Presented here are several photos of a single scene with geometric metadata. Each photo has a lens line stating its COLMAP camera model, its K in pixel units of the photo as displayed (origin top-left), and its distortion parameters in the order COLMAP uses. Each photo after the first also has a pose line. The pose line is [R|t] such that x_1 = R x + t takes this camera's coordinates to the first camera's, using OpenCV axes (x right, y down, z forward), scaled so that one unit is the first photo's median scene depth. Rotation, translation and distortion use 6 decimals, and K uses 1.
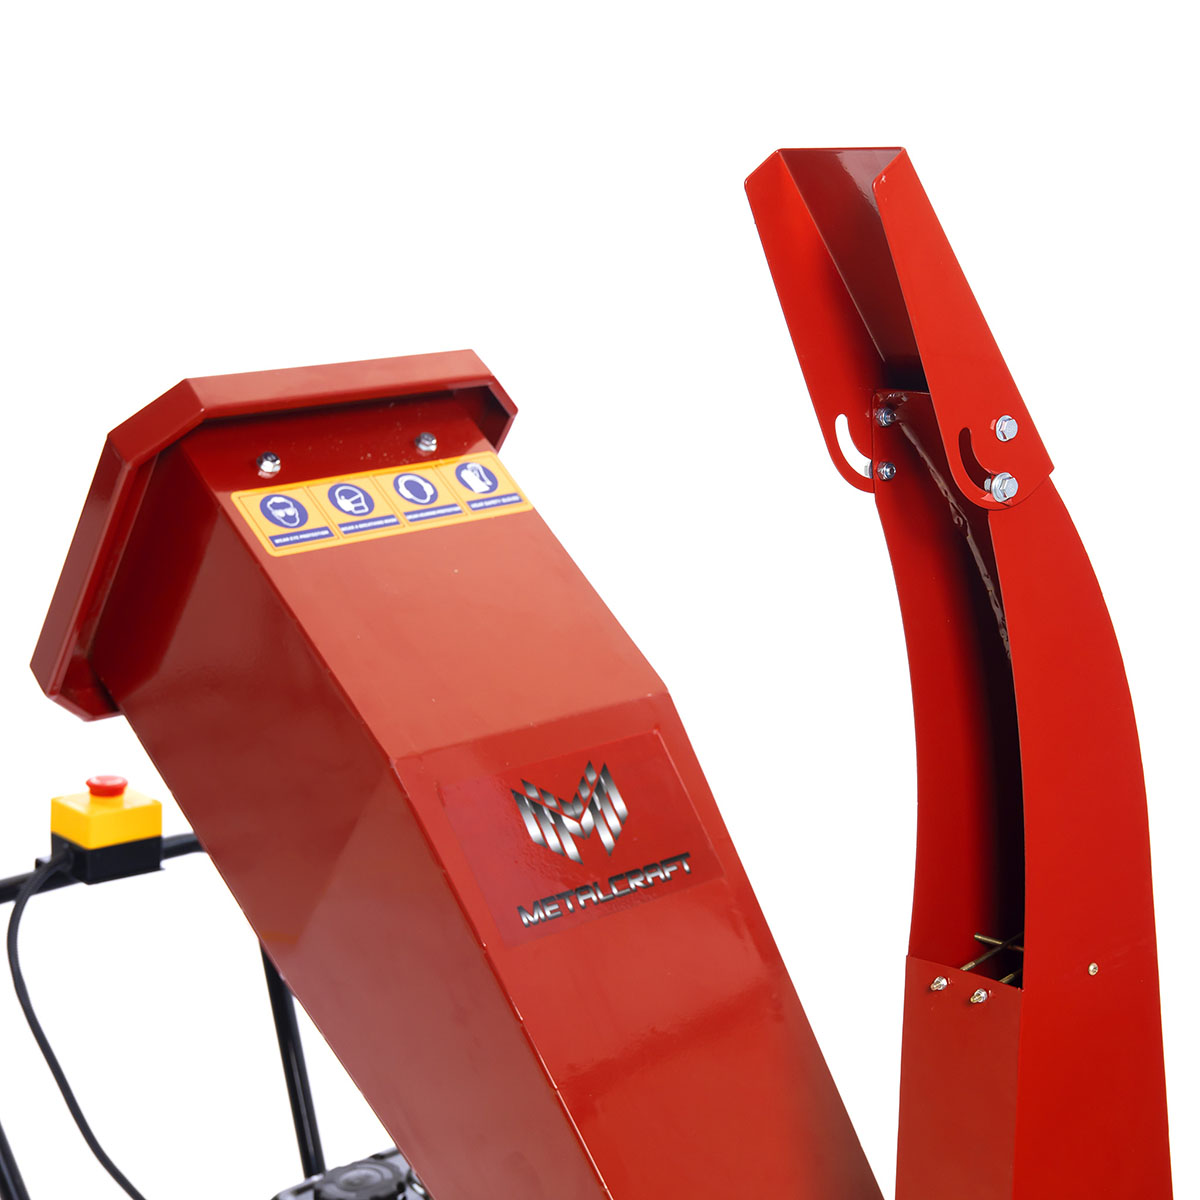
lens RADIAL K [[2648.4, 0, 600.1], [0, 2648.4, 702.2], [0, 0, 1]] dist [0.096197, 0.299995]
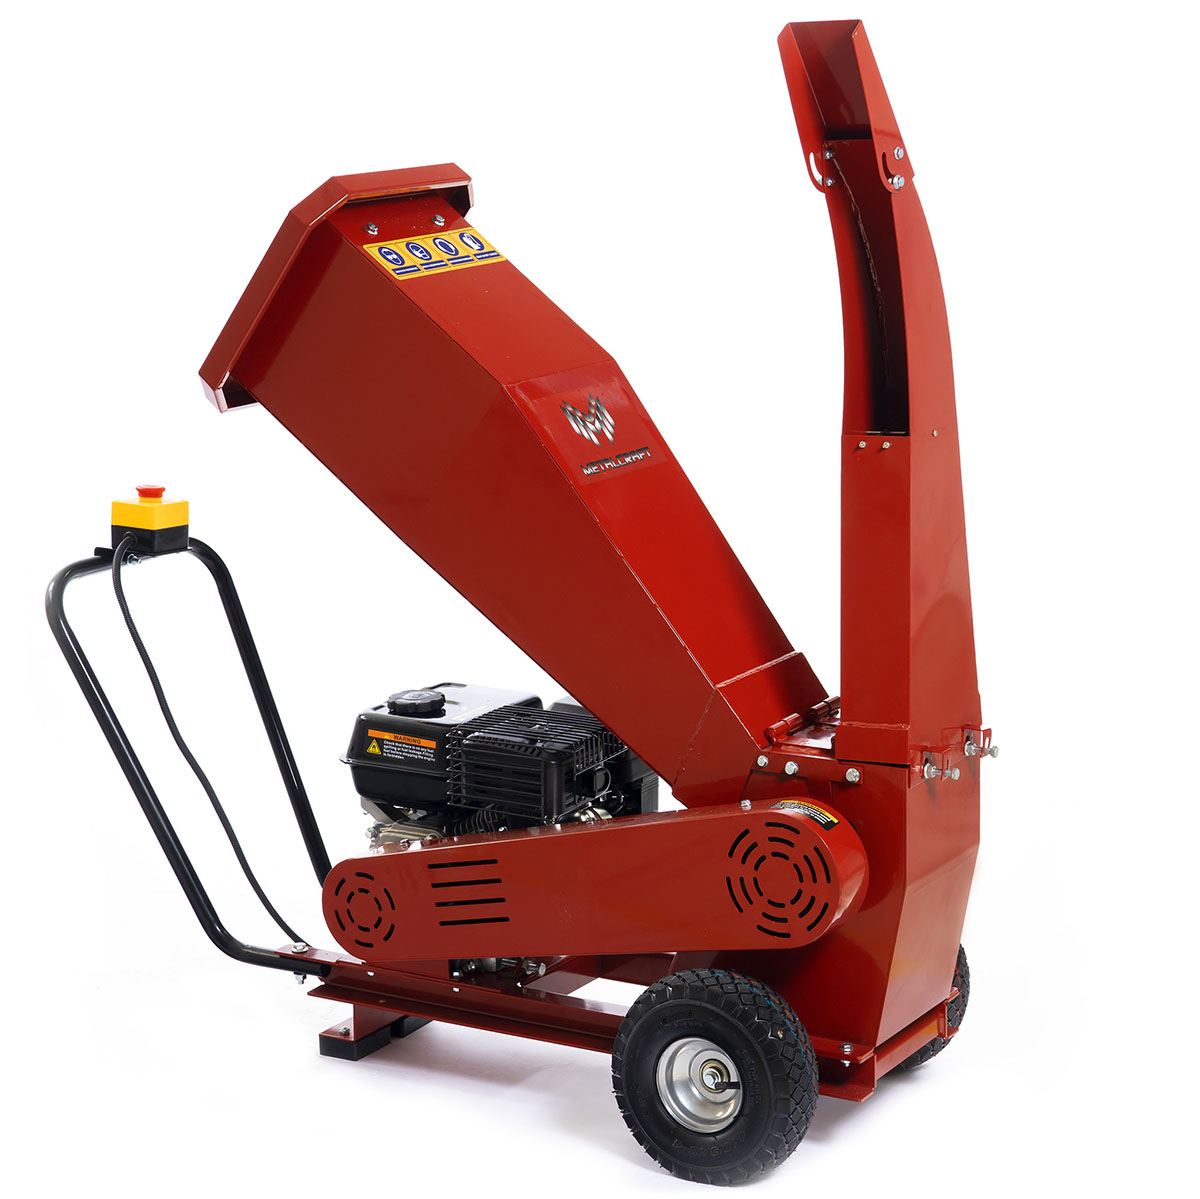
lens RADIAL K [[2993.9, 0, 600.0], [0, 2993.9, 599.5], [0, 0, 1]] dist [0.181562, 0.104476]
pose [[0.972702, -0.063647, 0.223159, -0.436890], [0.070184, 0.997303, -0.021476, 0.196332], [-0.221190, 0.036552, 0.974545, -0.868273]]
